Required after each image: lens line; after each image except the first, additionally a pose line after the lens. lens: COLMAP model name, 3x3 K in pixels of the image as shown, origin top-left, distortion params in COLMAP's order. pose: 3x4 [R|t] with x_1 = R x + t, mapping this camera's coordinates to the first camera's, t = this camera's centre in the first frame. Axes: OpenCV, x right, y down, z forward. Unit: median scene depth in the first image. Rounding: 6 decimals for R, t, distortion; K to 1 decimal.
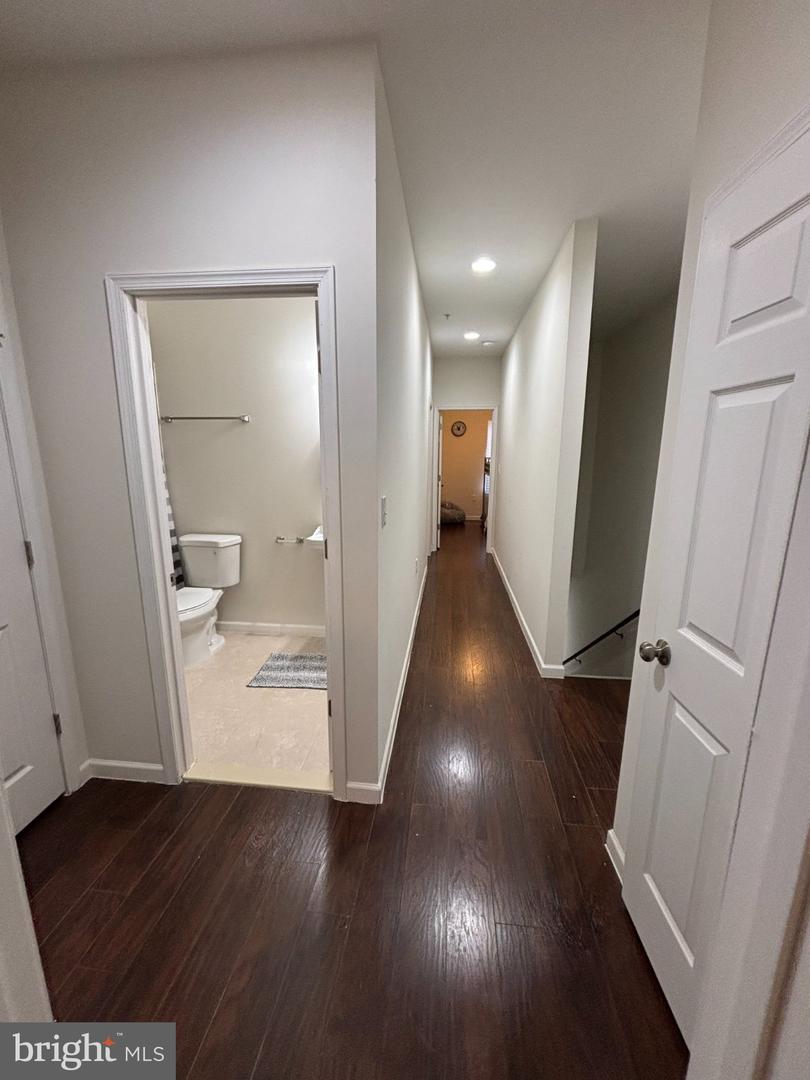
lens RADIAL K [[436.0, 0, 412.4], [0, 436.0, 540.0], [0, 0, 1]] dist [0.001879, -0.000931]
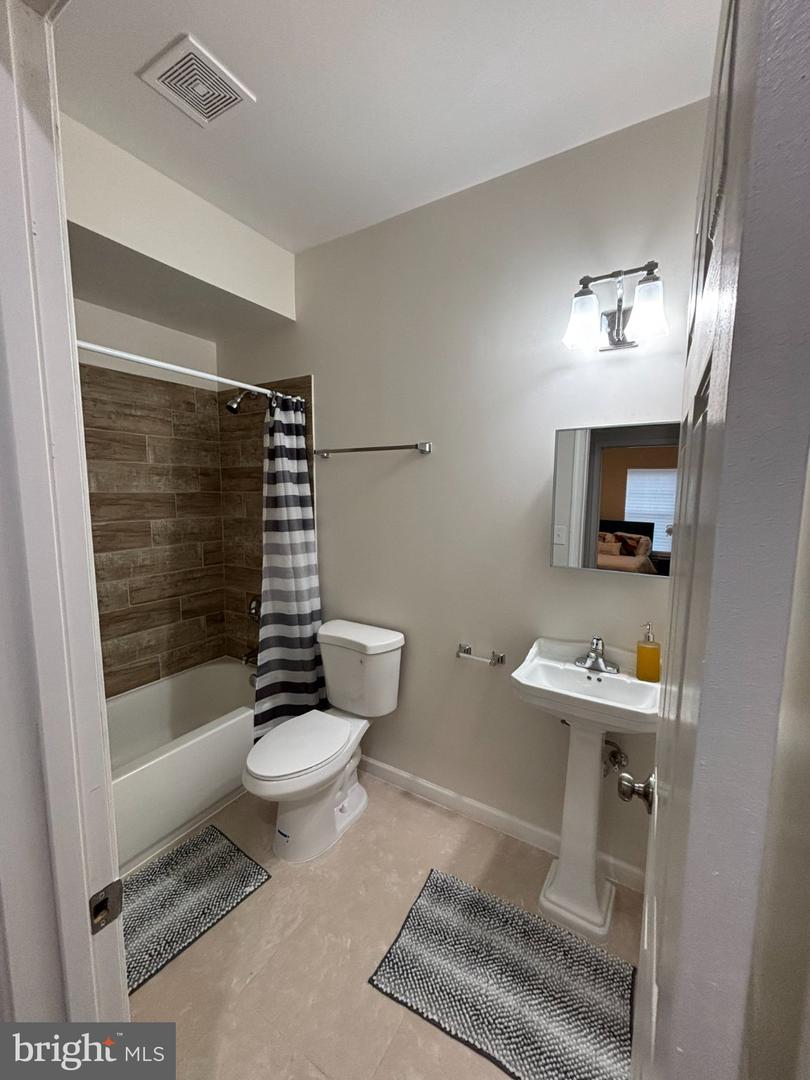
lens RADIAL K [[436.0, 0, 404.4], [0, 436.0, 532.8], [0, 0, 1]] dist [0.001879, -0.000931]
pose [[0.892779, 0.043043, -0.448434, -0.126097], [-0.090650, 0.992229, -0.085235, -0.101523], [0.441280, 0.116747, 0.889743, 0.446038]]
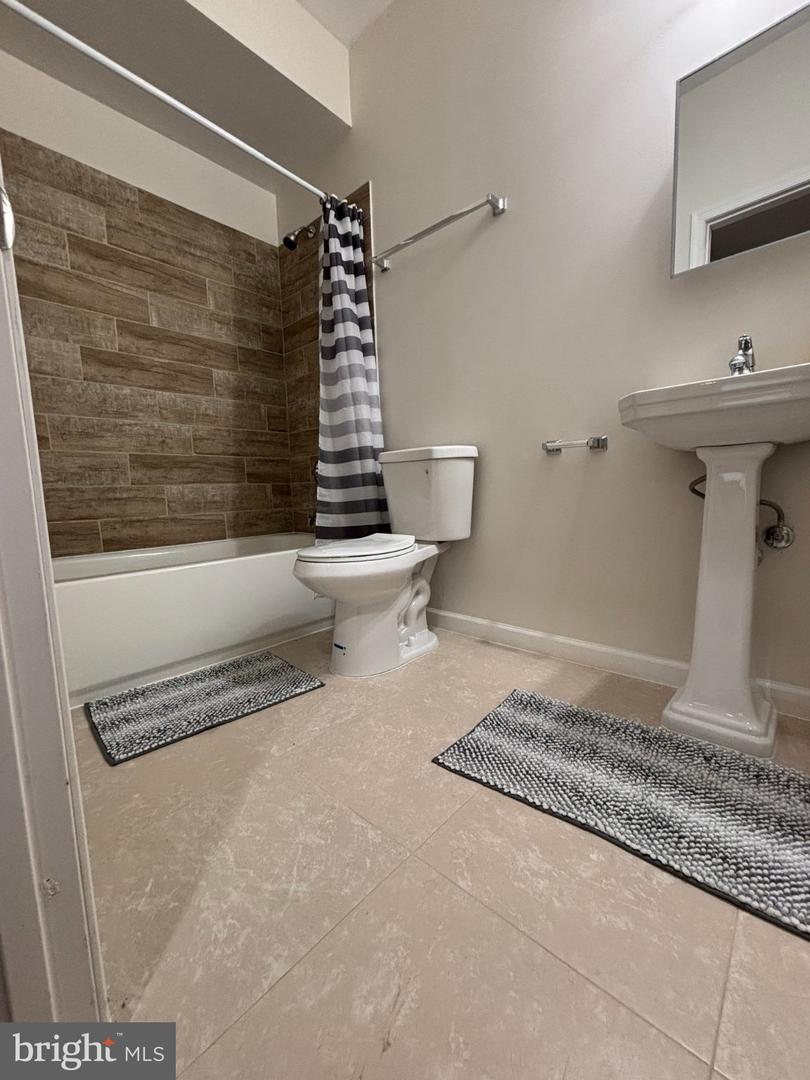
lens RADIAL K [[436.0, 0, 405.9], [0, 436.0, 531.9], [0, 0, 1]] dist [0.001879, -0.000931]
pose [[0.797033, 0.026549, -0.603352, -0.147649], [-0.087373, 0.993592, -0.071699, 0.141193], [0.597582, 0.109863, 0.794245, 0.559000]]
